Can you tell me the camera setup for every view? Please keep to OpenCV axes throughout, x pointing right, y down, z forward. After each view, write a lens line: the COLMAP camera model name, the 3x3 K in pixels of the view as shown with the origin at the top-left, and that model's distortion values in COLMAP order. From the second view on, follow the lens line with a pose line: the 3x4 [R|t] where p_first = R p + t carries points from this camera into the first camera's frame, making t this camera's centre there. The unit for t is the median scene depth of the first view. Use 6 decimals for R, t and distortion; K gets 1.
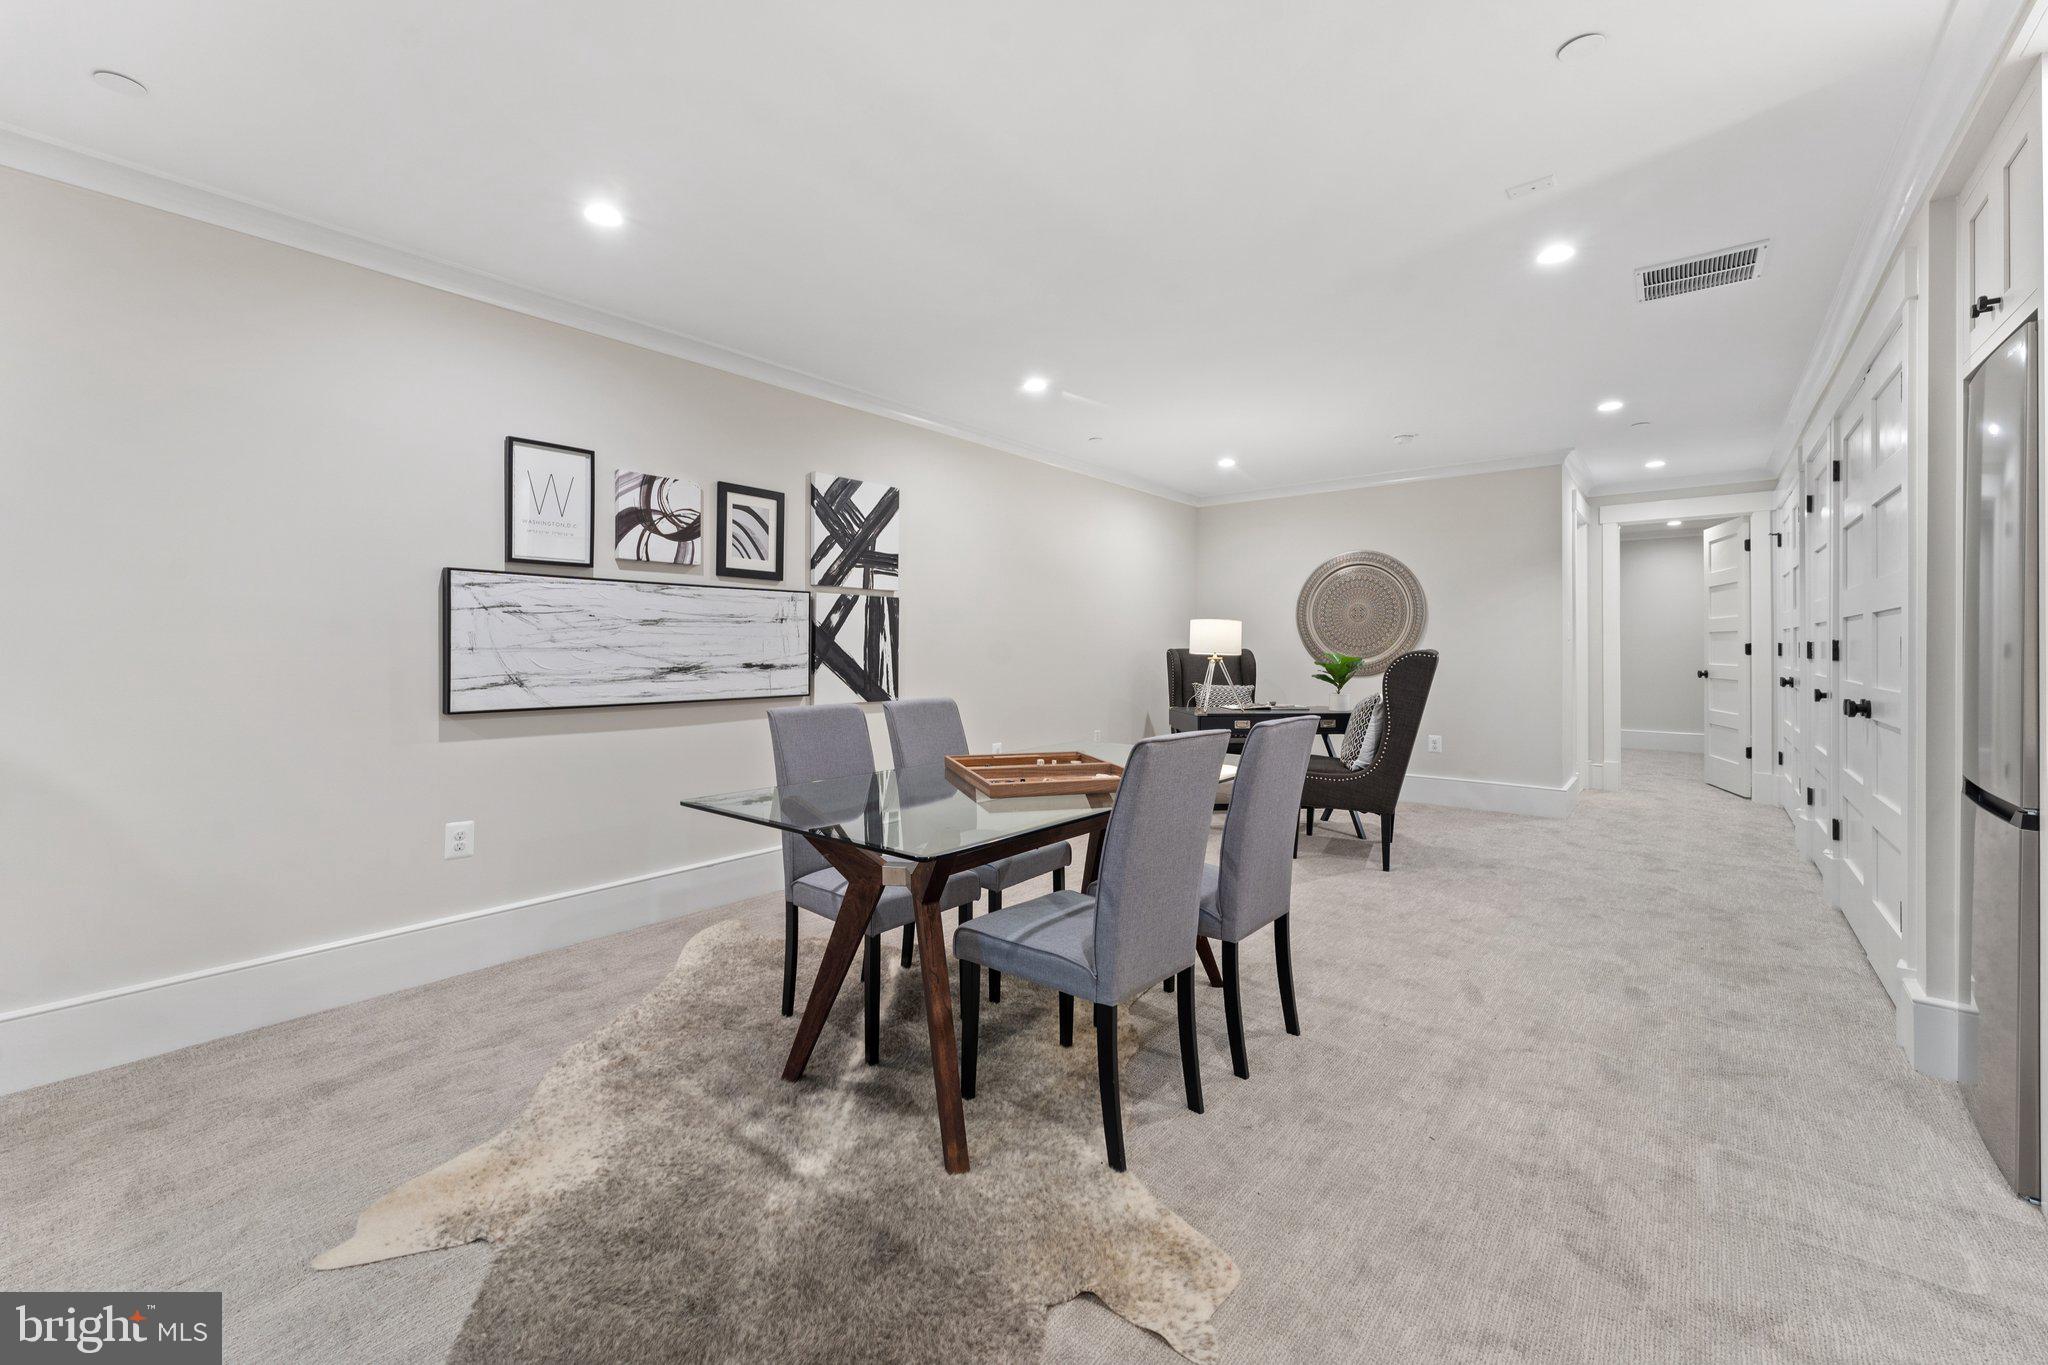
lens RADIAL K [[834.8, 0, 1020.0], [0, 834.8, 665.4], [0, 0, 1]] dist [0.001060, 0.000156]
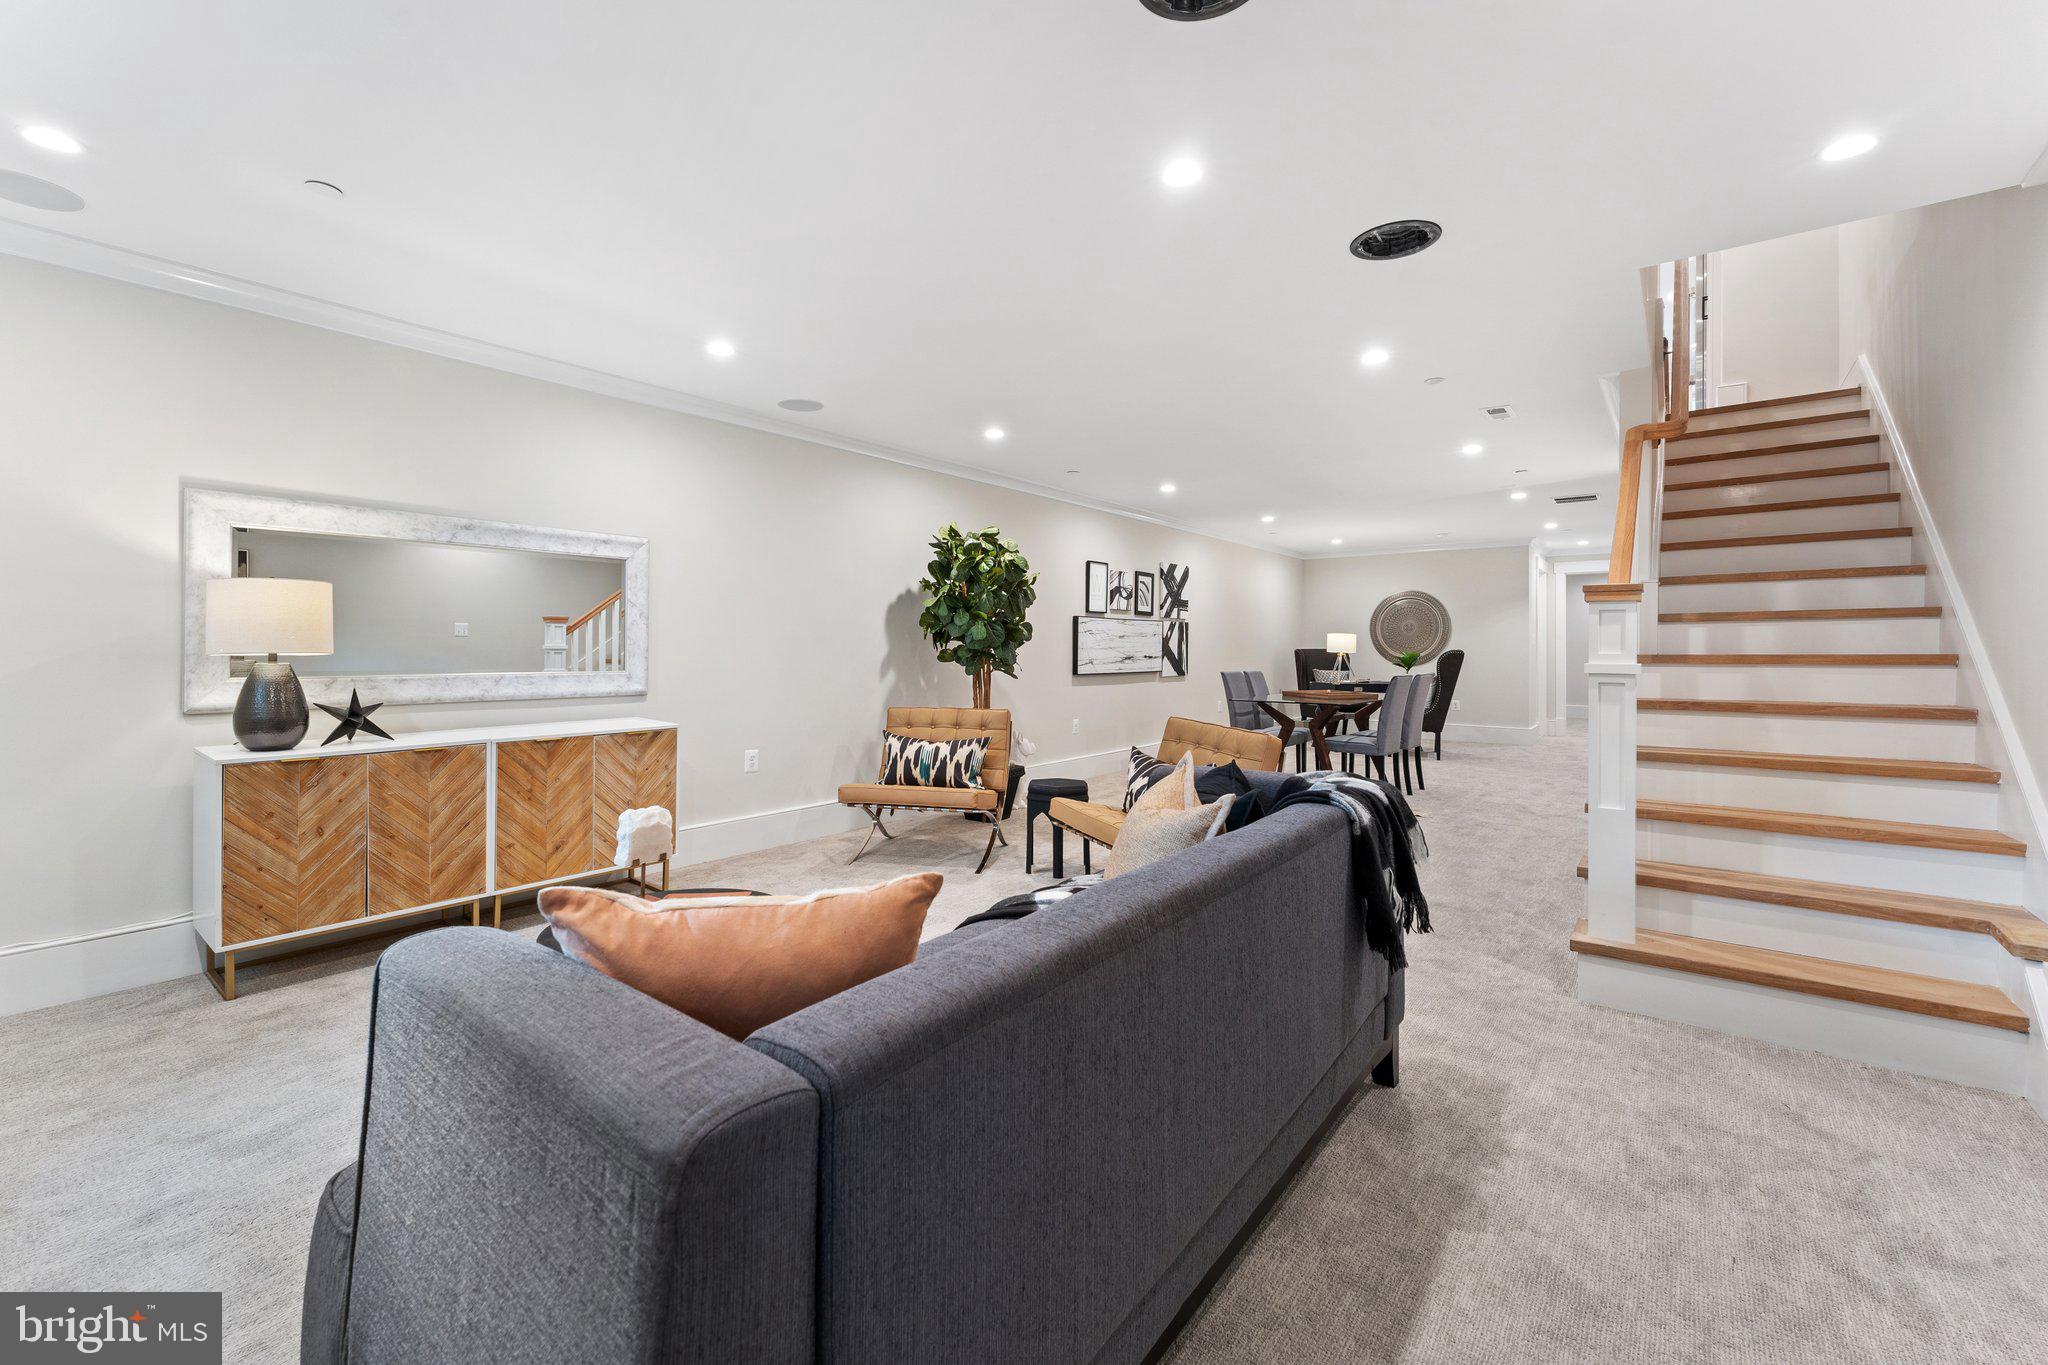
lens RADIAL K [[834.8, 0, 1020.0], [0, 834.8, 665.4], [0, 0, 1]] dist [0.001060, 0.000156]
pose [[0.999925, 0.001652, 0.012110, -0.608081], [-0.001671, 0.999997, 0.001550, 0.018160], [-0.012108, -0.001570, 0.999925, -1.021779]]
